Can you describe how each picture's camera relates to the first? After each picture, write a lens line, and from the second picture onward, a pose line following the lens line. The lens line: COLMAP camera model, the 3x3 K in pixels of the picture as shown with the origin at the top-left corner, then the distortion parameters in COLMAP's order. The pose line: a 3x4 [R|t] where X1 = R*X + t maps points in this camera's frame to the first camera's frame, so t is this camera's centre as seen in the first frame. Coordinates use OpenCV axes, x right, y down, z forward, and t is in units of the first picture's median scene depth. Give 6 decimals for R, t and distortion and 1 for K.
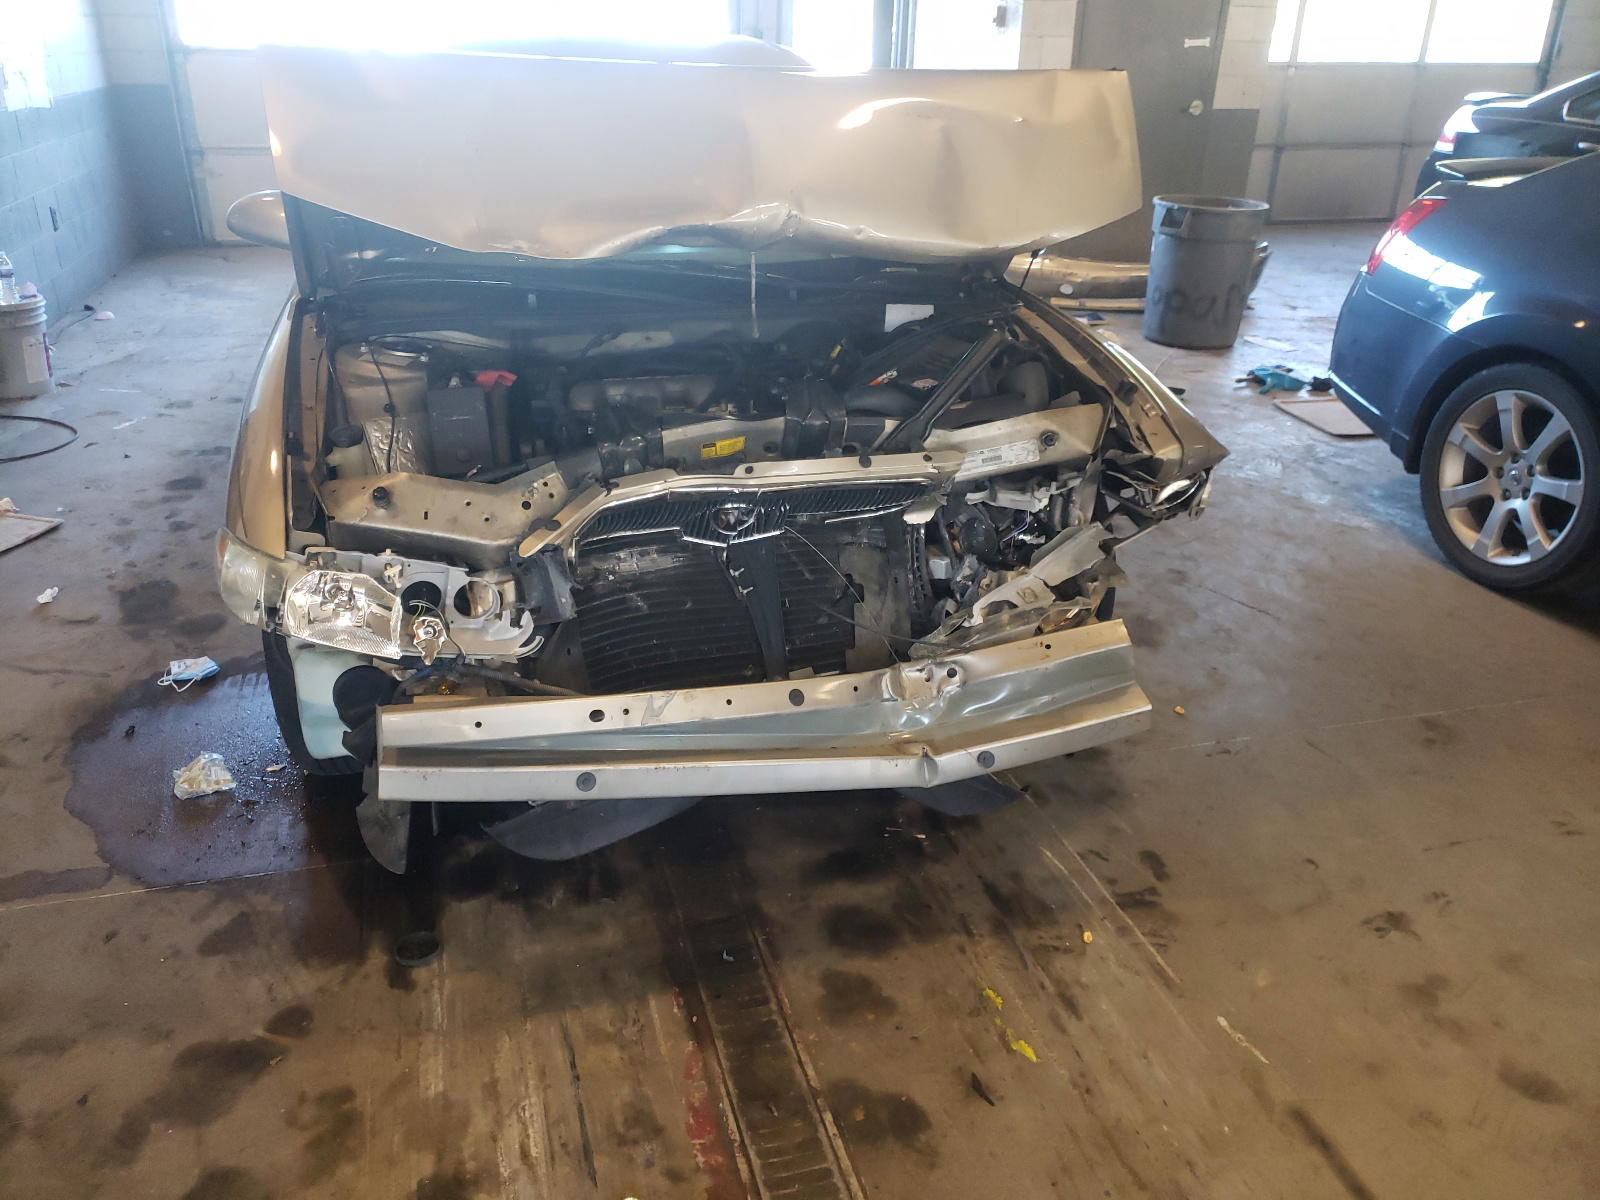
lens RADIAL K [[1232.4, 0, 765.4], [0, 1232.4, 596.9], [0, 0, 1]] dist [0.033140, 0.000175]
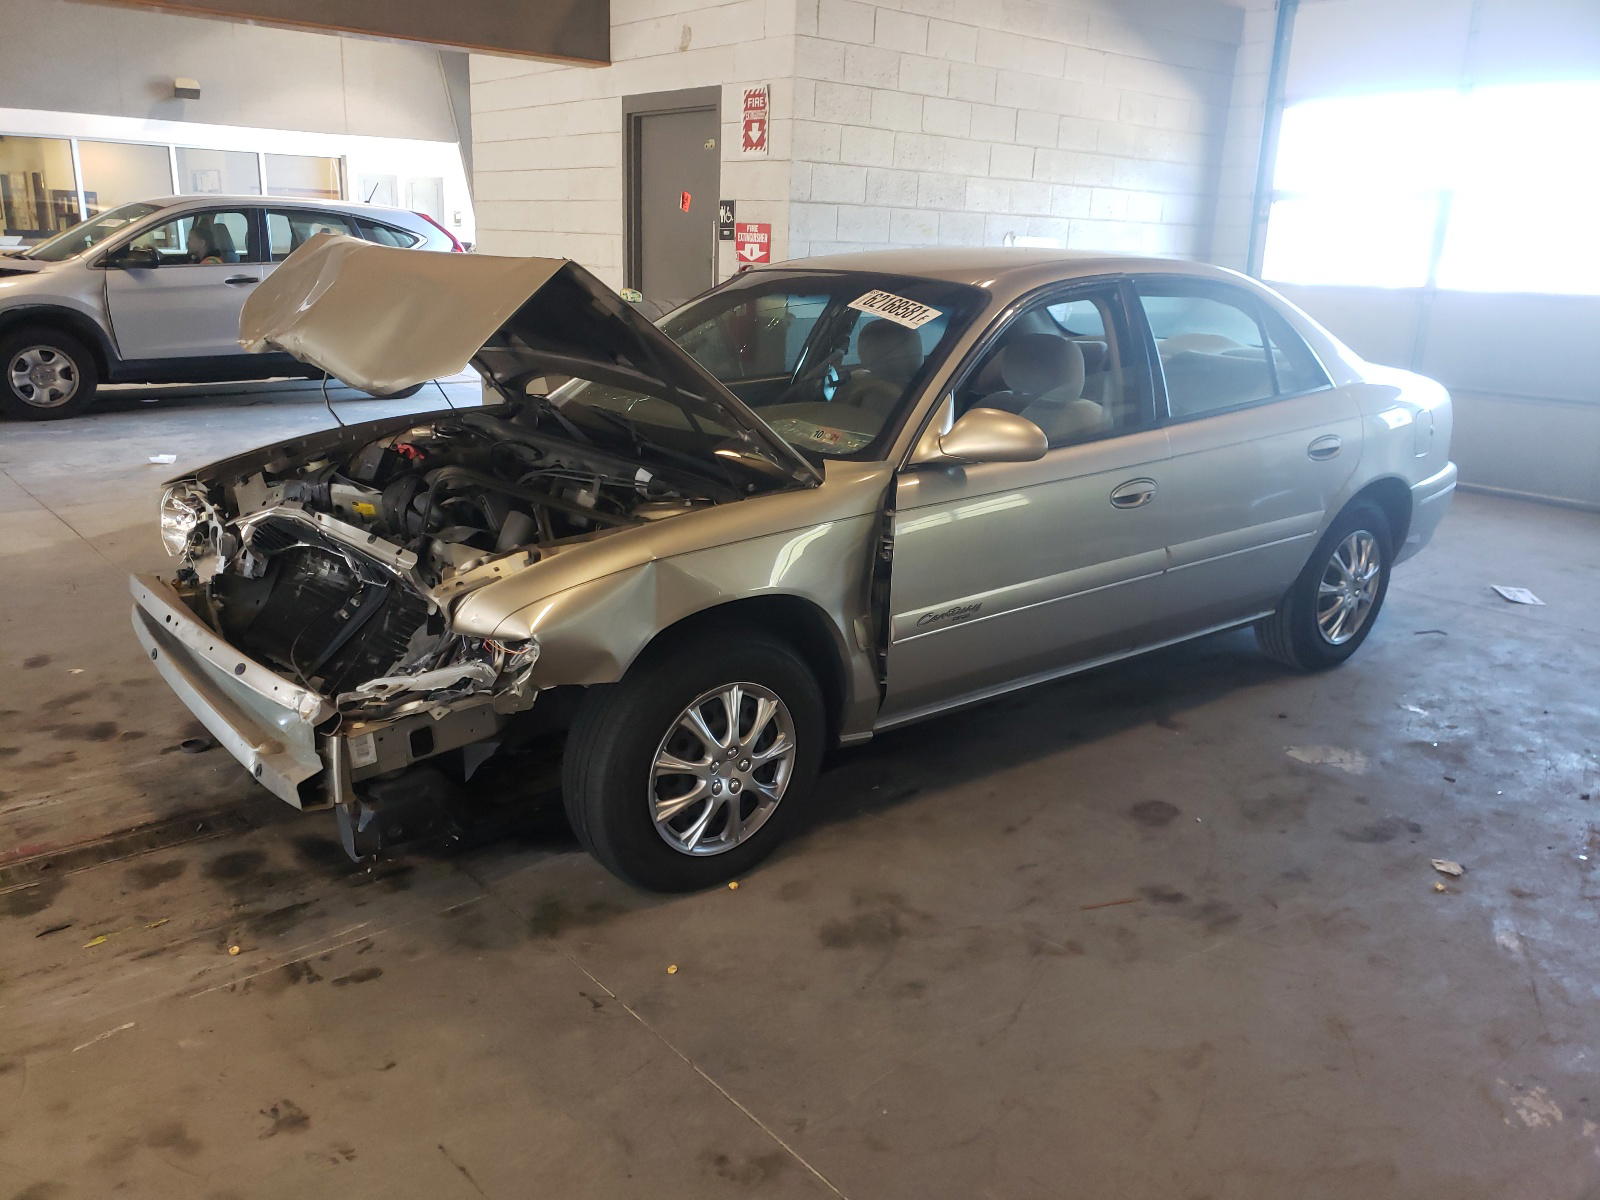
lens RADIAL K [[1232.4, 0, 765.4], [0, 1232.4, 596.9], [0, 0, 1]] dist [0.033140, 0.000175]
pose [[0.412730, 0.243223, -0.877779, 1.432663], [-0.397177, 0.915303, 0.066869, -0.310728], [0.819698, 0.321035, 0.474375, 0.760366]]
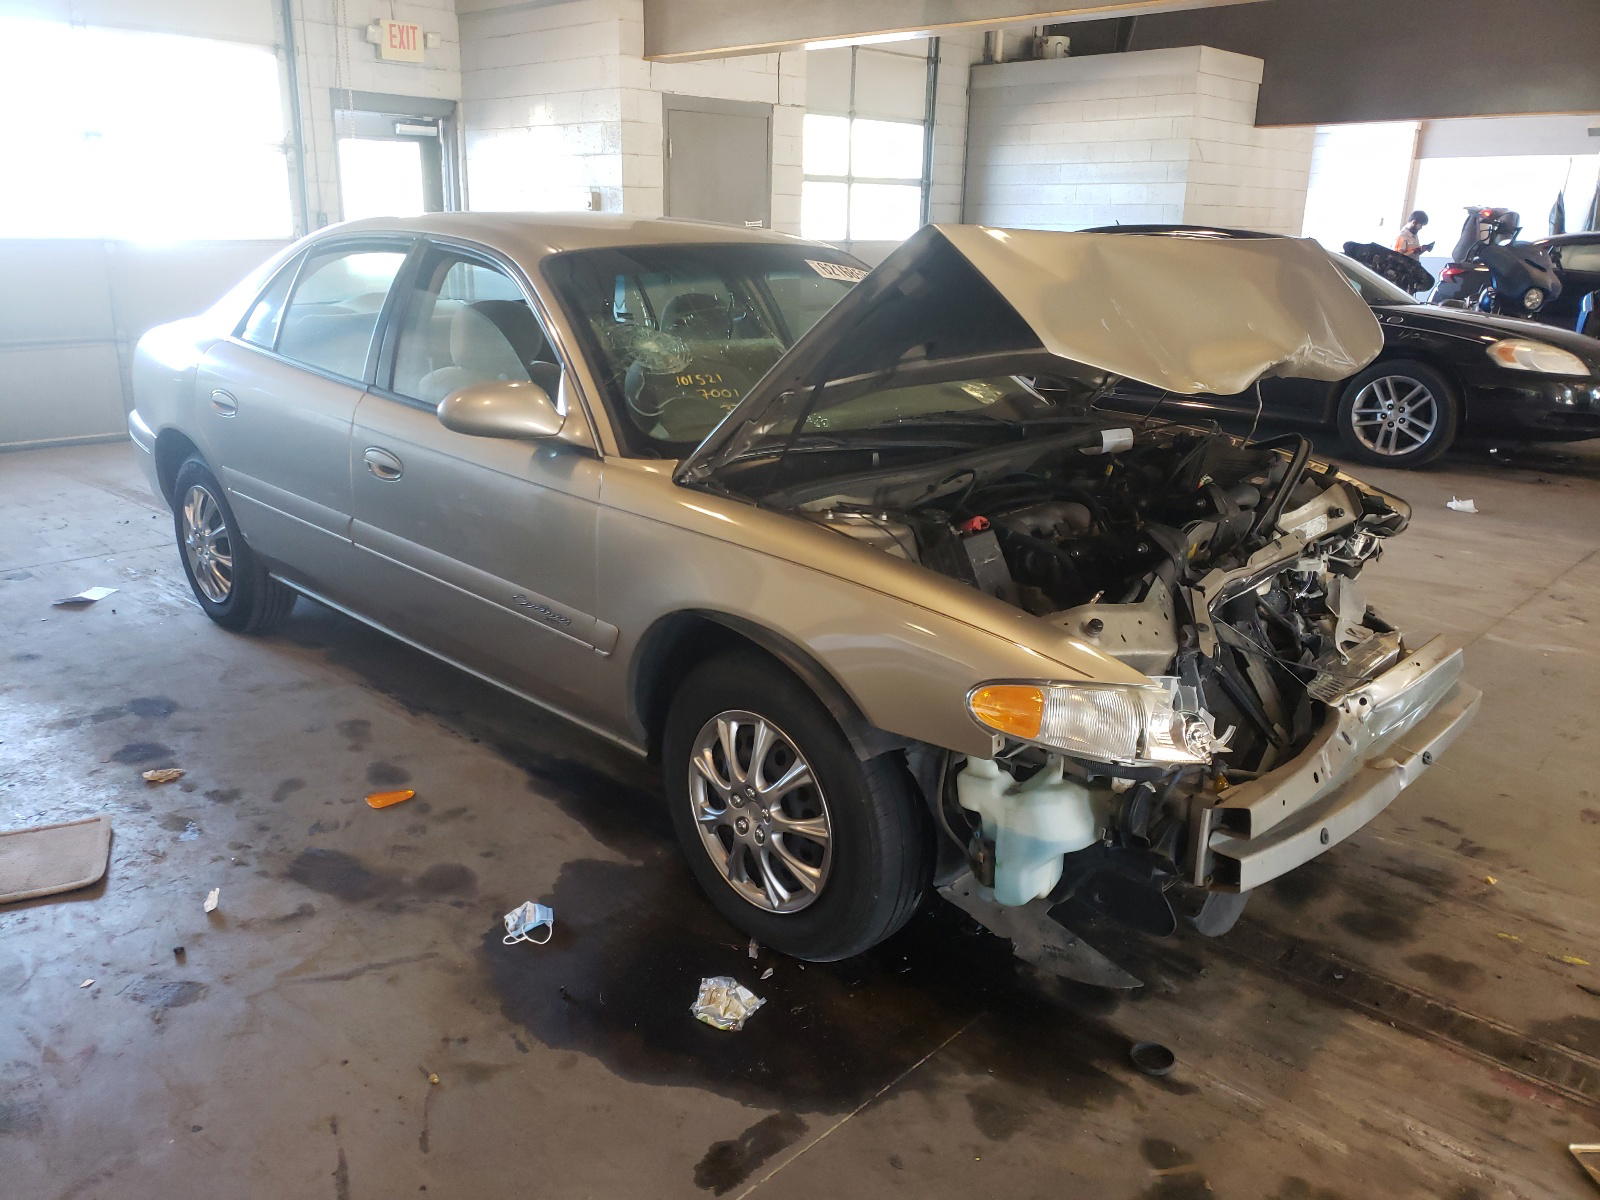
lens RADIAL K [[1232.4, 0, 765.4], [0, 1232.4, 596.9], [0, 0, 1]] dist [0.033140, 0.000175]
pose [[0.853868, -0.158943, 0.495628, -0.997073], [0.220359, 0.973075, -0.067580, -0.091473], [-0.471542, 0.166920, 0.865902, 0.186008]]
